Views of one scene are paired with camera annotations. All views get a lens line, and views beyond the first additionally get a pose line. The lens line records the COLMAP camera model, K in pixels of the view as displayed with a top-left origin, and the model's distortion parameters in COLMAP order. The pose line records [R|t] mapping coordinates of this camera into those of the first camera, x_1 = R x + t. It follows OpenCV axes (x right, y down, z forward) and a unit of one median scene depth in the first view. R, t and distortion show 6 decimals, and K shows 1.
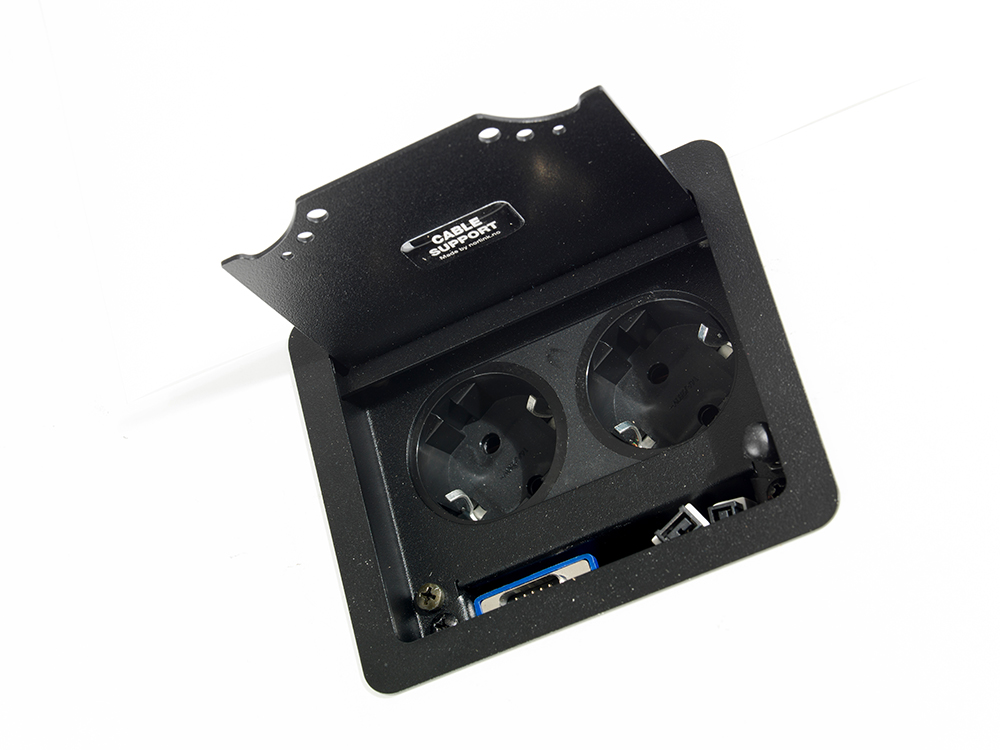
lens RADIAL K [[2292.3, 0, 500.0], [0, 2292.3, 375.0], [0, 0, 1]] dist [-0.054980, -0.012859]
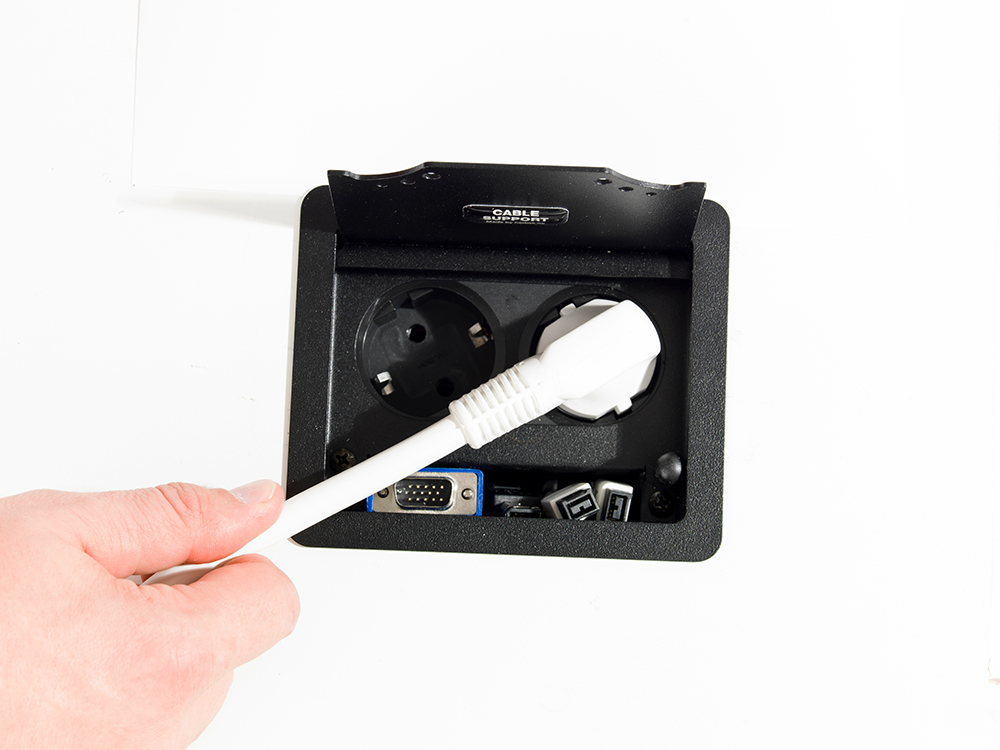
lens RADIAL K [[2292.3, 0, 500.0], [0, 2292.3, 375.0], [0, 0, 1]] dist [-0.054980, -0.012859]
pose [[0.873737, 0.326599, 0.360439, -0.397481], [-0.408126, 0.895406, 0.177994, -0.183561], [-0.264607, -0.302625, 0.915643, -0.079605]]
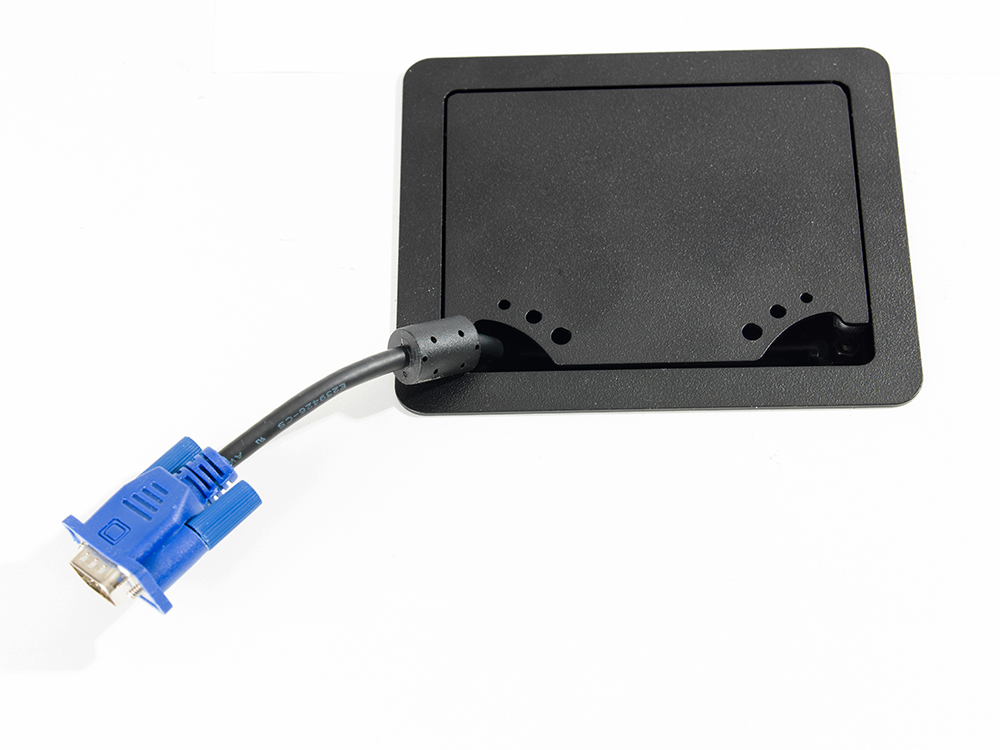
lens RADIAL K [[2292.3, 0, 500.0], [0, 2292.3, 375.0], [0, 0, 1]] dist [-0.054980, -0.012859]
pose [[0.907271, 0.378896, 0.182476, -0.193873], [-0.354401, 0.922443, -0.153293, 0.250623], [-0.226405, 0.074409, 0.971187, 0.035544]]
